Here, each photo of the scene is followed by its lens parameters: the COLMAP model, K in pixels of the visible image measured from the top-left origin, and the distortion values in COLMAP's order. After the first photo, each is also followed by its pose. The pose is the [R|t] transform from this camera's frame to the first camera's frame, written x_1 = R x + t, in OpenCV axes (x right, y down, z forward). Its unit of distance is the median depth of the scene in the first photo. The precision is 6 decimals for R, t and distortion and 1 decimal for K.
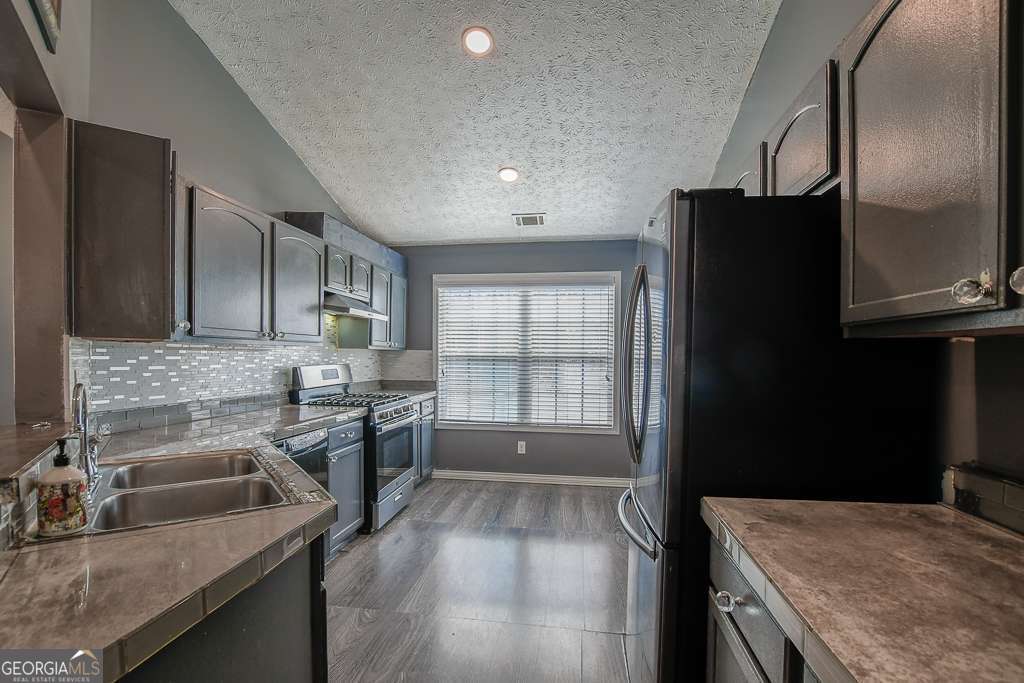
lens RADIAL K [[461.3, 0, 517.9], [0, 461.3, 363.5], [0, 0, 1]] dist [-0.029924, 0.002873]
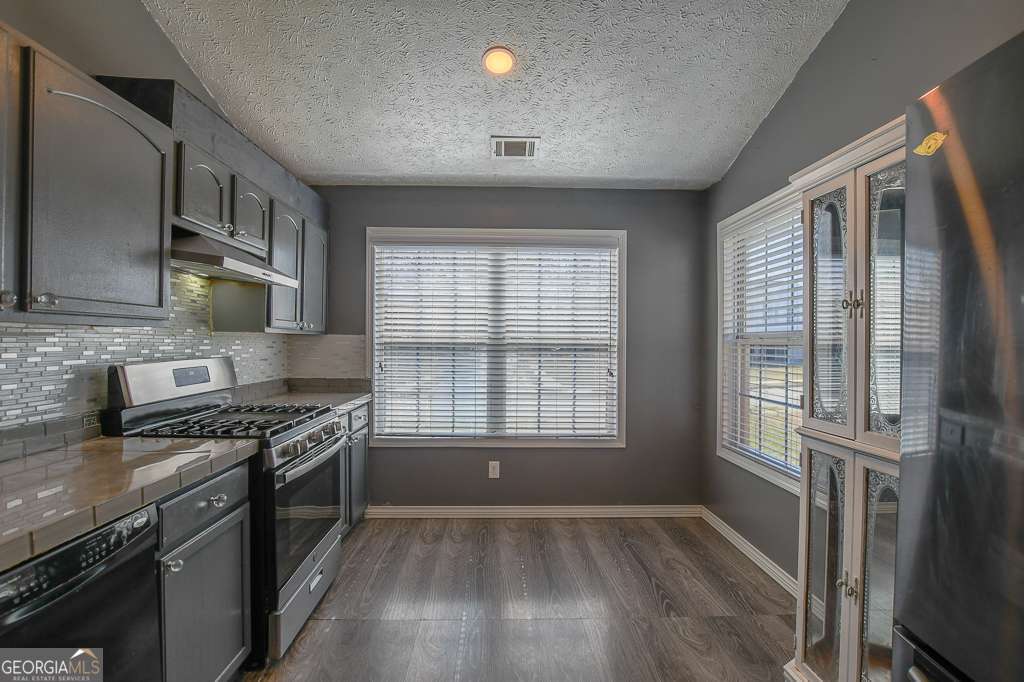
lens RADIAL K [[453.2, 0, 511.0], [0, 453.2, 341.7], [0, 0, 1]] dist [-0.021587, 0.000320]
pose [[0.986613, -0.001711, 0.163072, -0.092278], [0.004006, 0.999897, -0.013746, -0.009350], [-0.163031, 0.014216, 0.986518, 0.332342]]
